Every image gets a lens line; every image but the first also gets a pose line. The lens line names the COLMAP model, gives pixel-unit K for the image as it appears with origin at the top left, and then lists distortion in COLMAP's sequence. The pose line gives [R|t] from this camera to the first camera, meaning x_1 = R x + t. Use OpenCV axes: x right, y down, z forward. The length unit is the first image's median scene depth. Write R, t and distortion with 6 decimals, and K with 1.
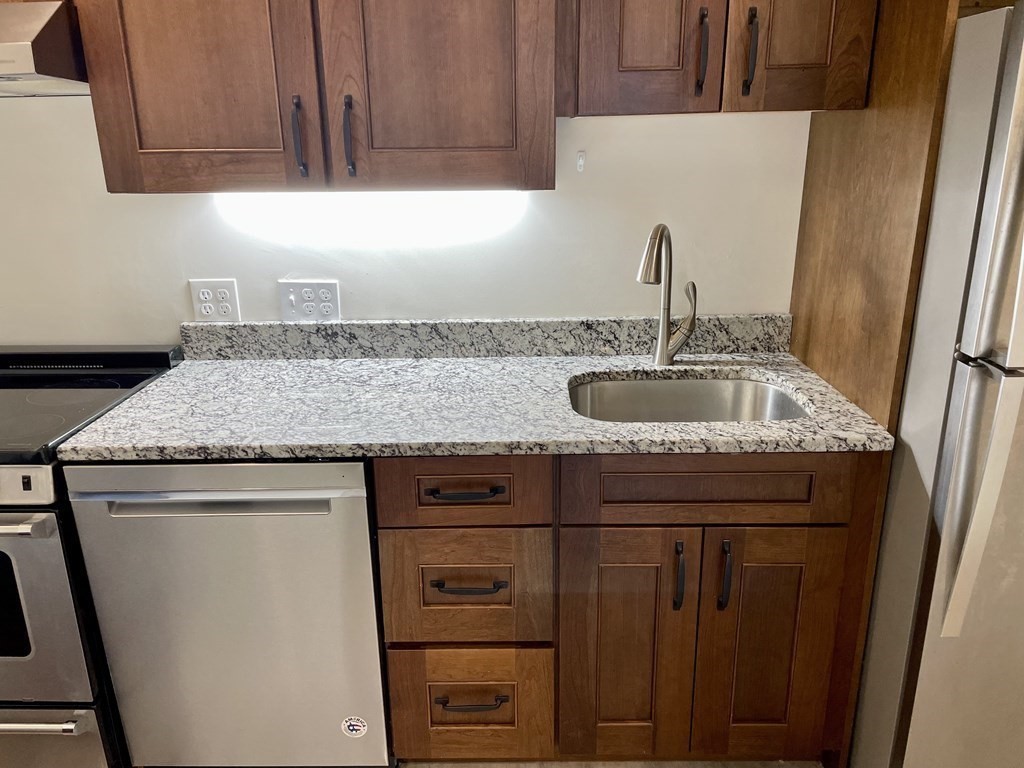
lens RADIAL K [[778.1, 0, 510.9], [0, 778.1, 392.5], [0, 0, 1]] dist [0.106209, -0.152625]
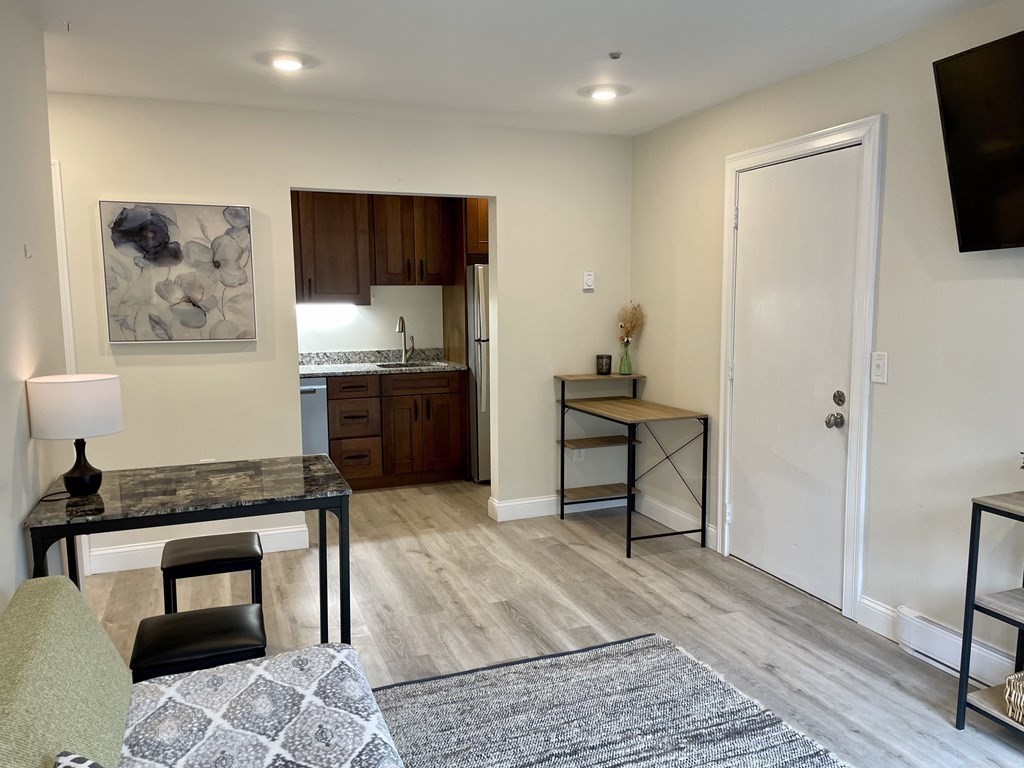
lens RADIAL K [[775.4, 0, 520.1], [0, 775.4, 391.5], [0, 0, 1]] dist [0.087191, -0.130535]
pose [[0.927483, -0.037879, 0.371942, -0.643128], [0.110406, 0.978235, -0.175687, 0.810326], [-0.357192, 0.204012, 0.911479, -2.348737]]
